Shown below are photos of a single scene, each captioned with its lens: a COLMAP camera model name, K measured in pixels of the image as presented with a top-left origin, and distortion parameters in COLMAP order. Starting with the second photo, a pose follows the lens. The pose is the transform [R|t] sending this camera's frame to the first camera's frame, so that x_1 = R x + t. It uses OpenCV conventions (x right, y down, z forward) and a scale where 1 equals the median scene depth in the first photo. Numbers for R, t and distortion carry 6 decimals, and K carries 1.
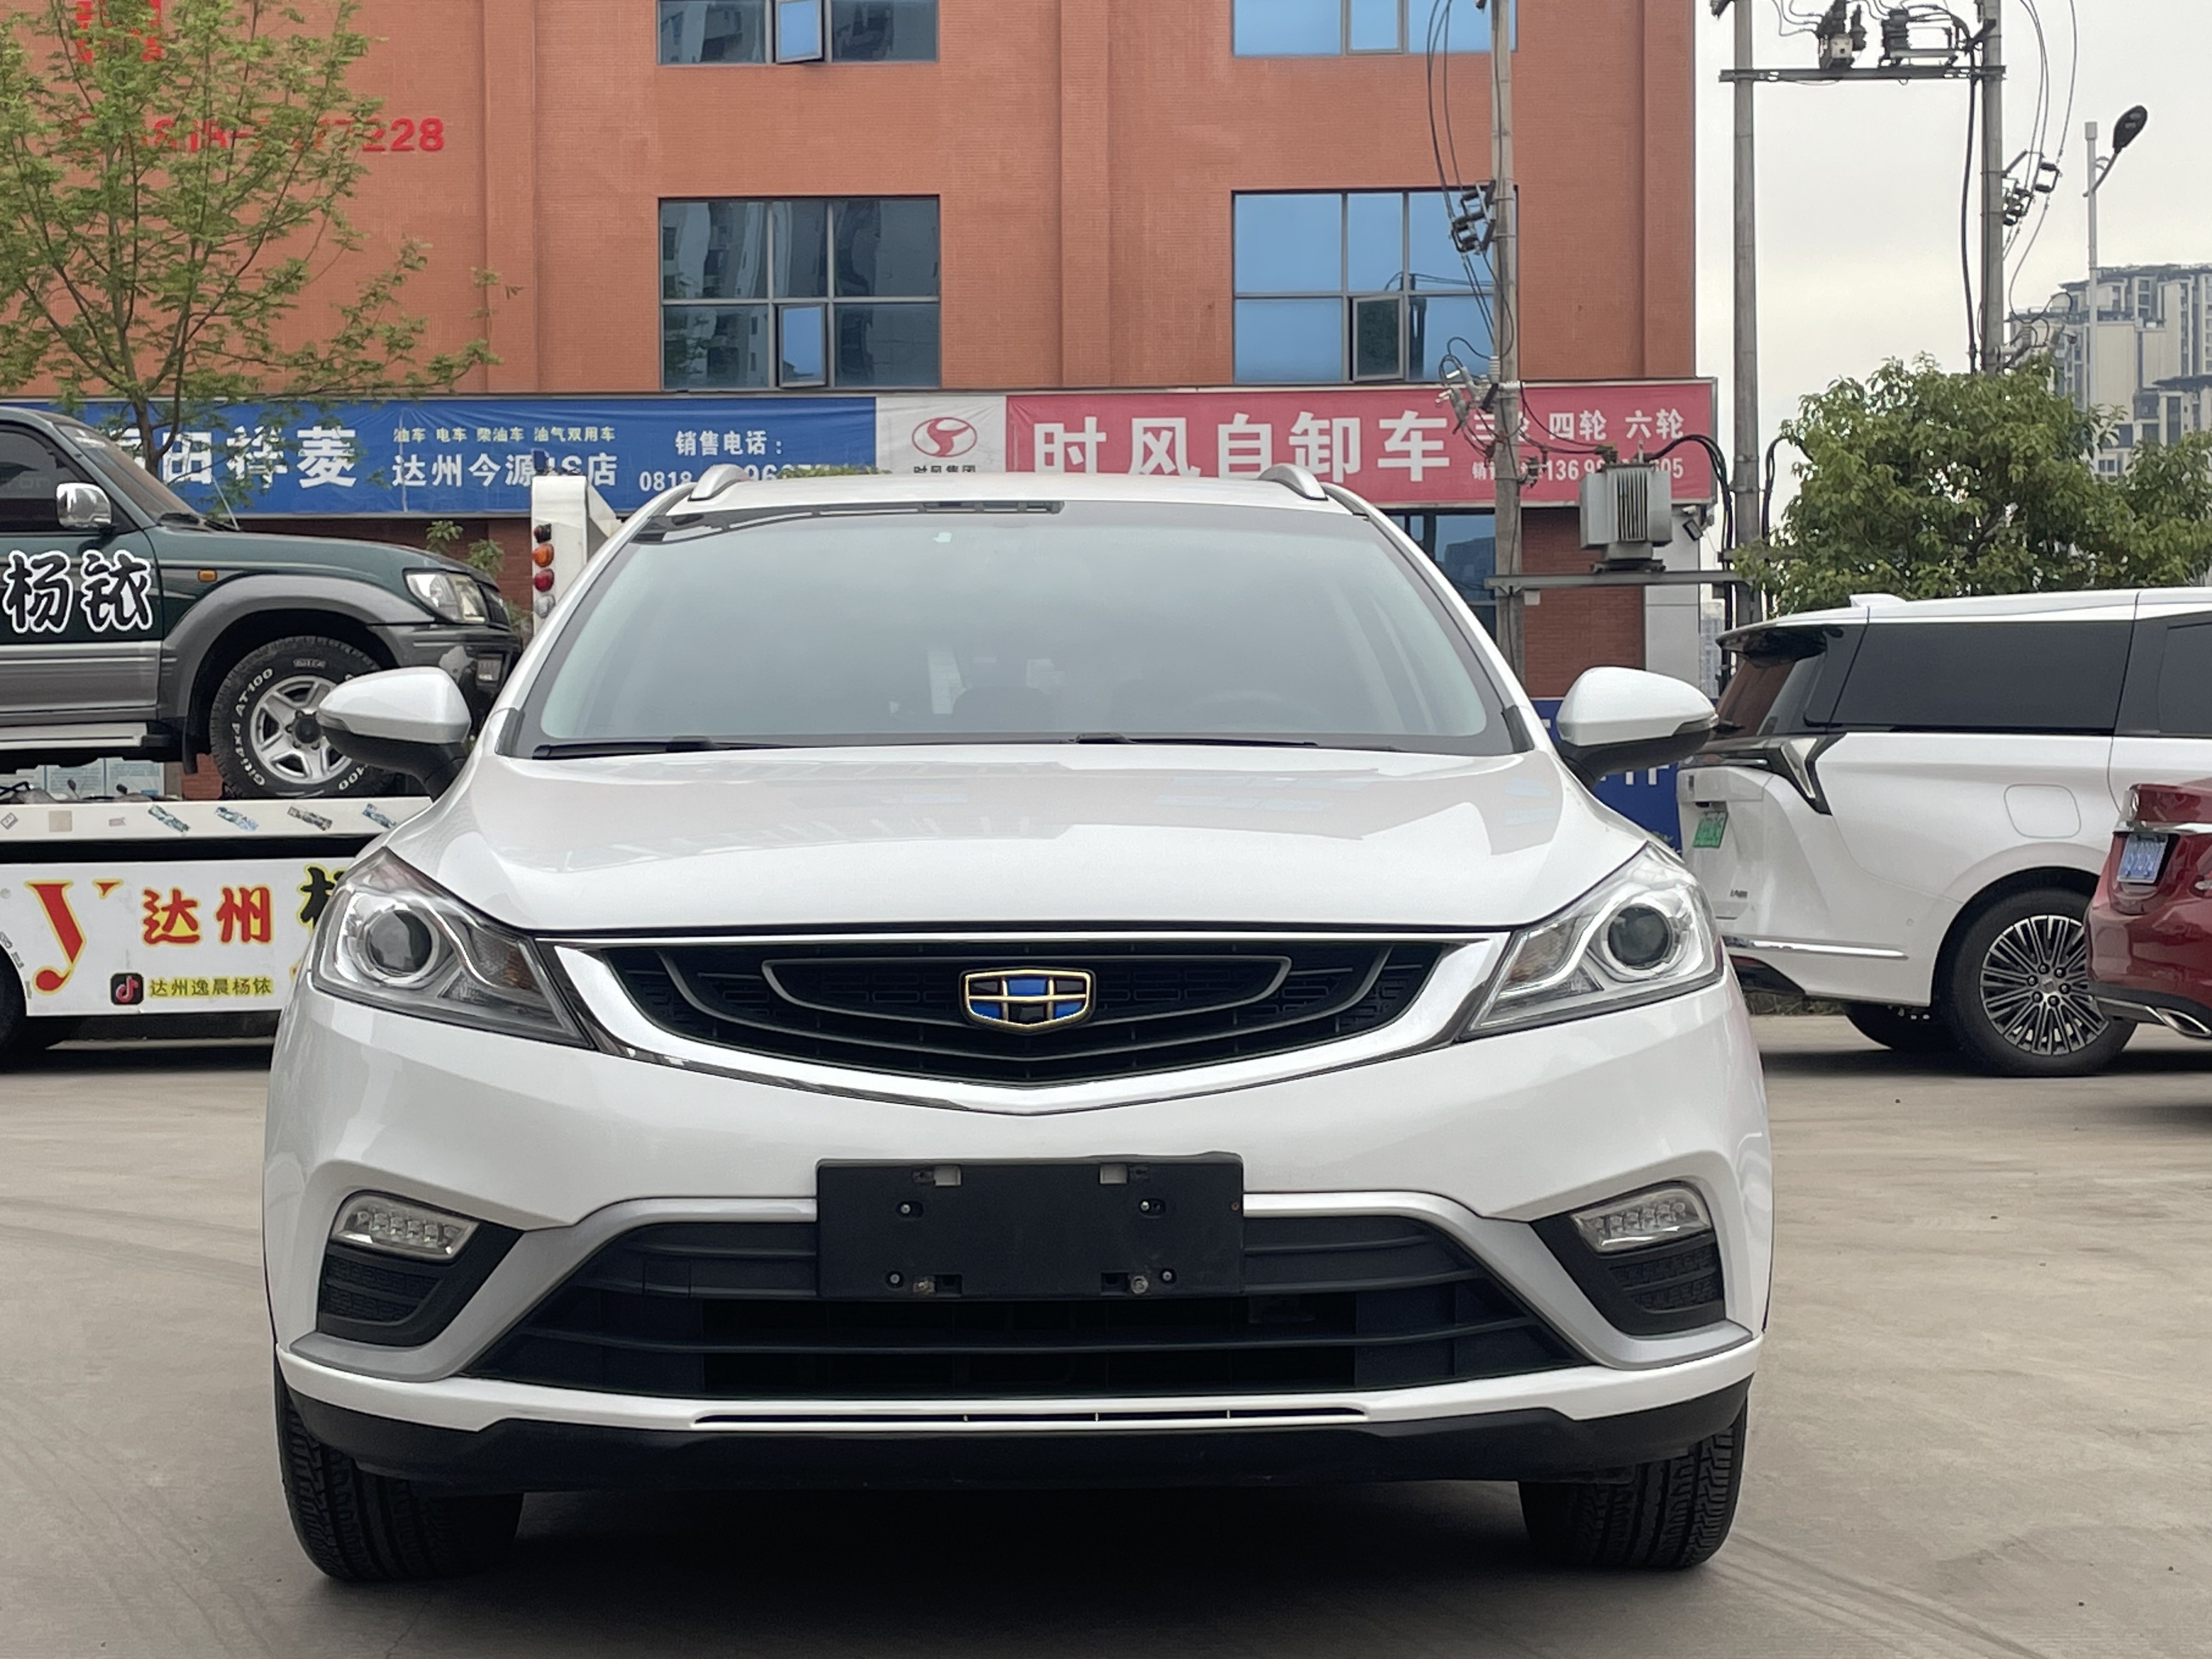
lens RADIAL K [[3764.1, 0, 1106.0], [0, 3764.1, 829.5], [0, 0, 1]] dist [0.003993, 1.703863]
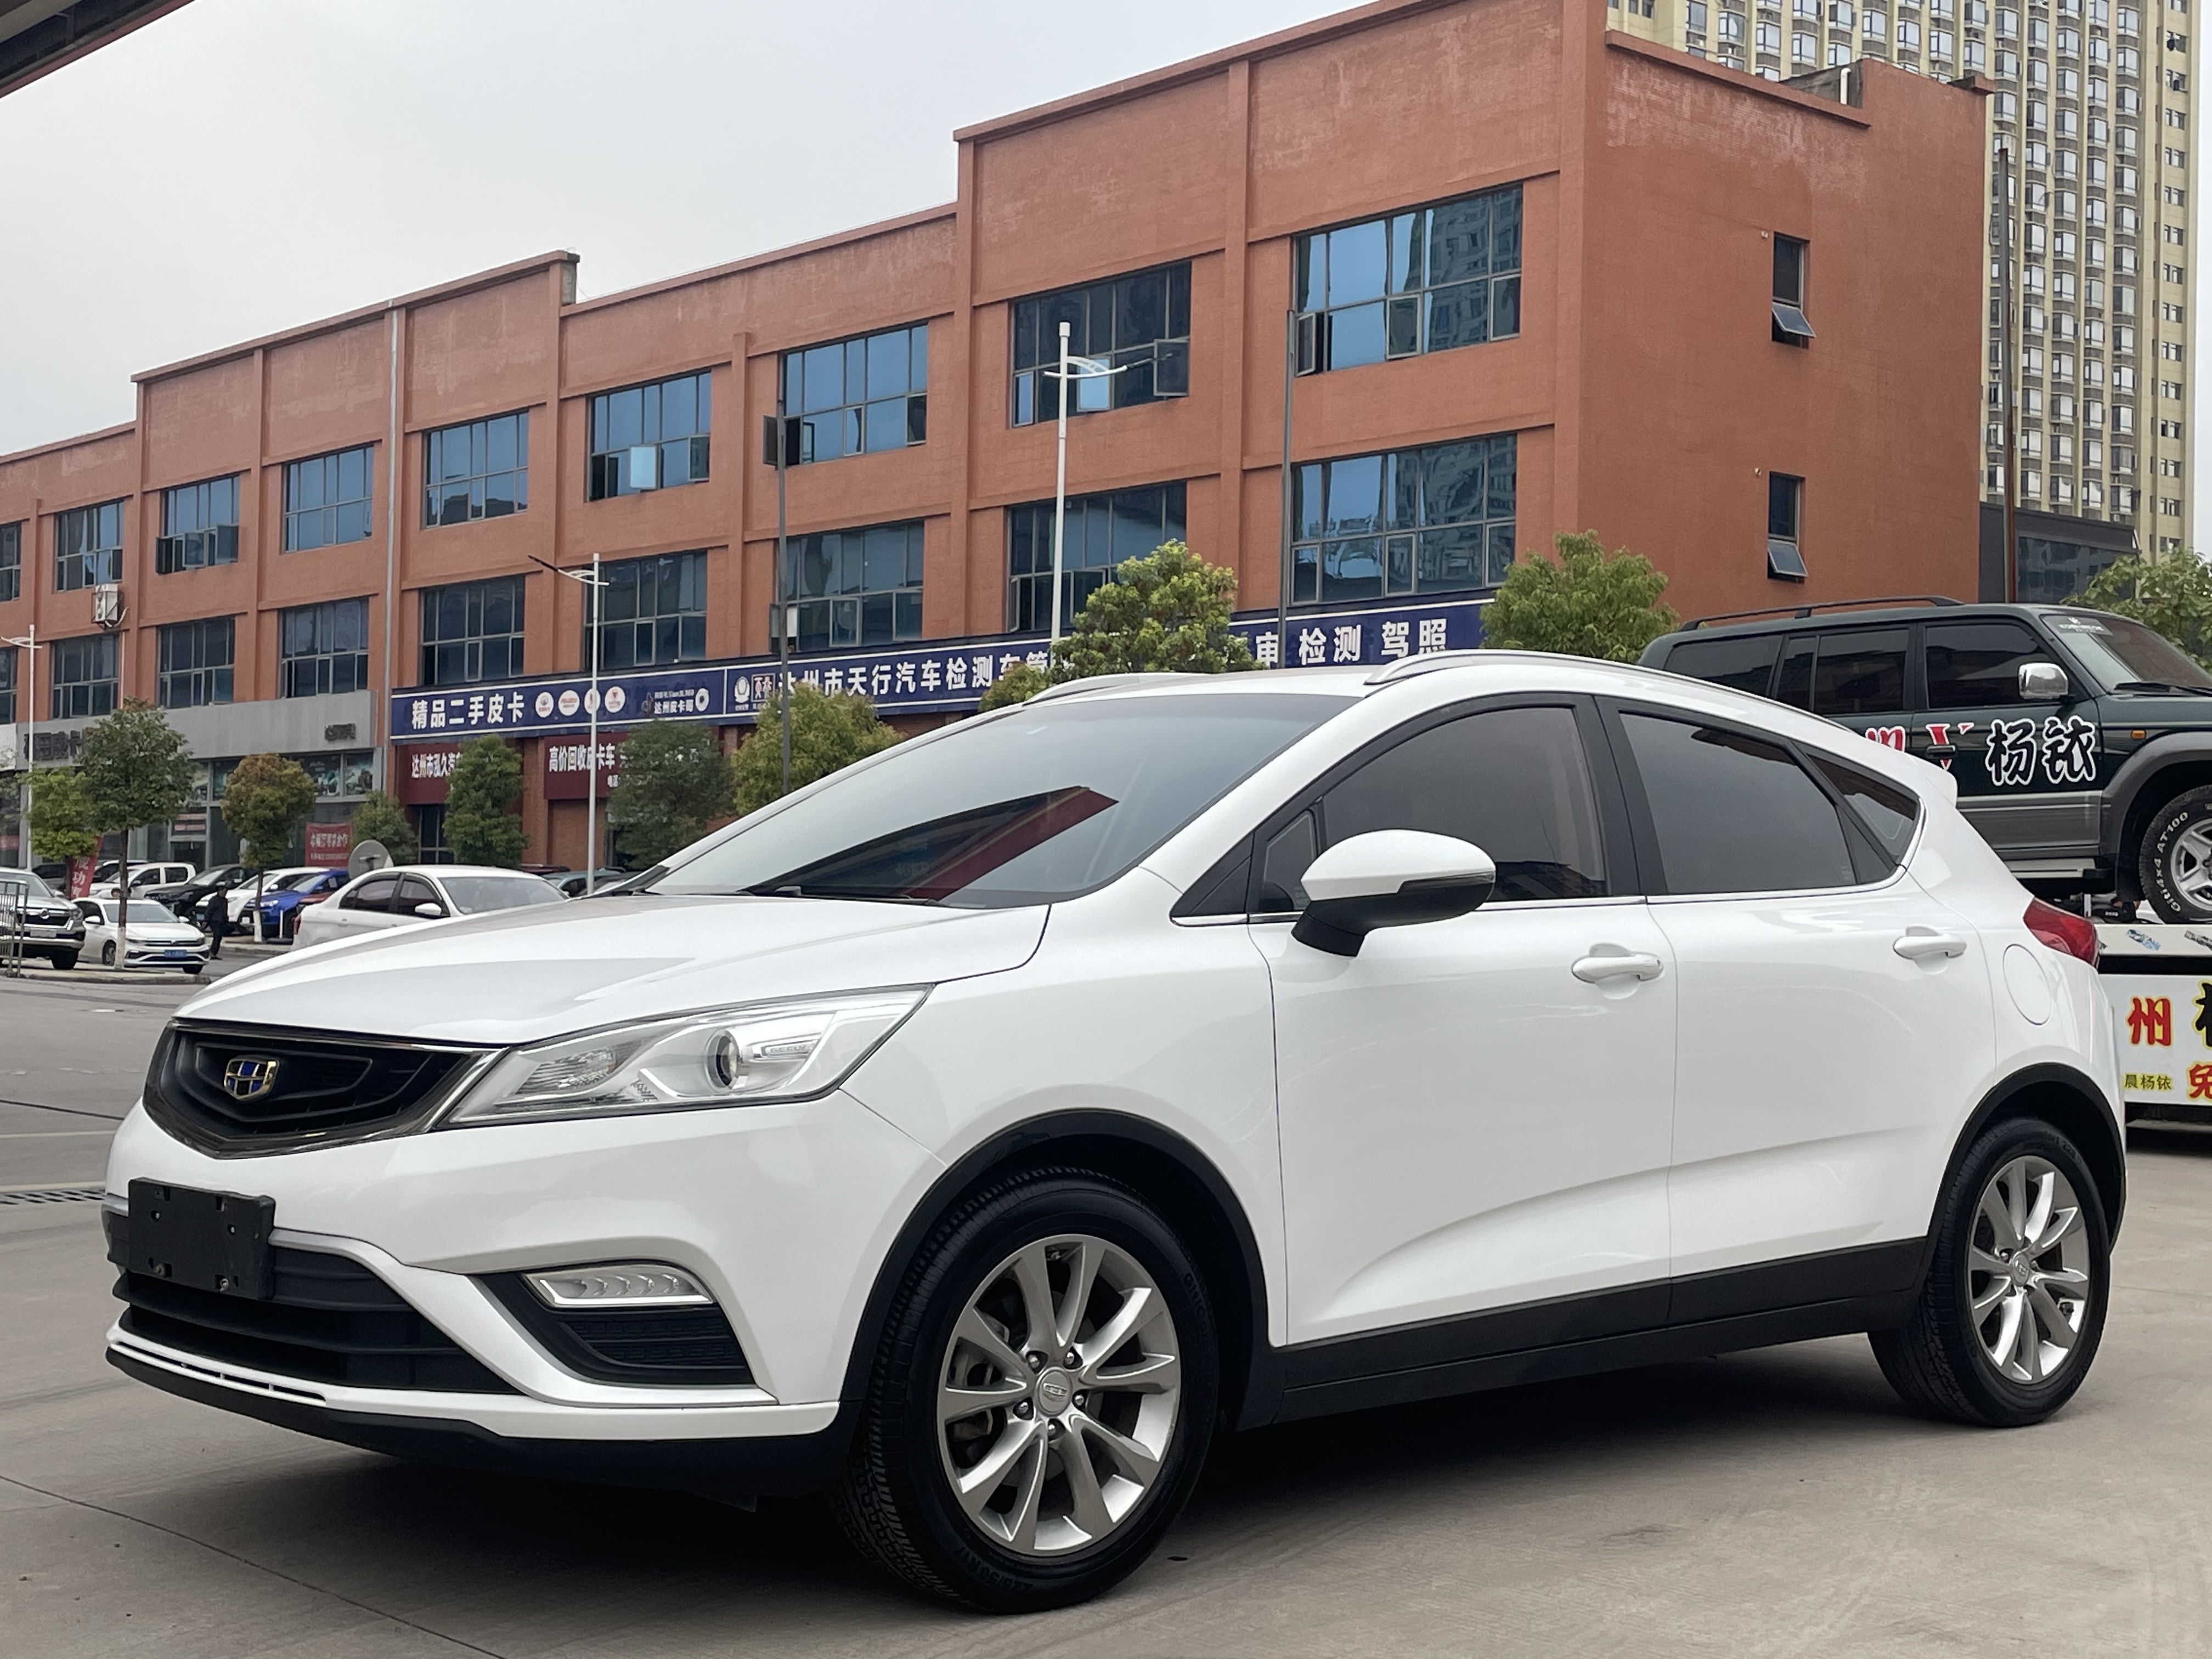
lens RADIAL K [[3041.5, 0, 1106.0], [0, 3041.5, 829.5], [0, 0, 1]] dist [-0.002140, 0.009775]
pose [[0.676352, -0.001341, -0.736578, 0.247847], [-0.024886, 0.999386, -0.024671, -0.005649], [0.736158, 0.035017, 0.675903, 0.117714]]
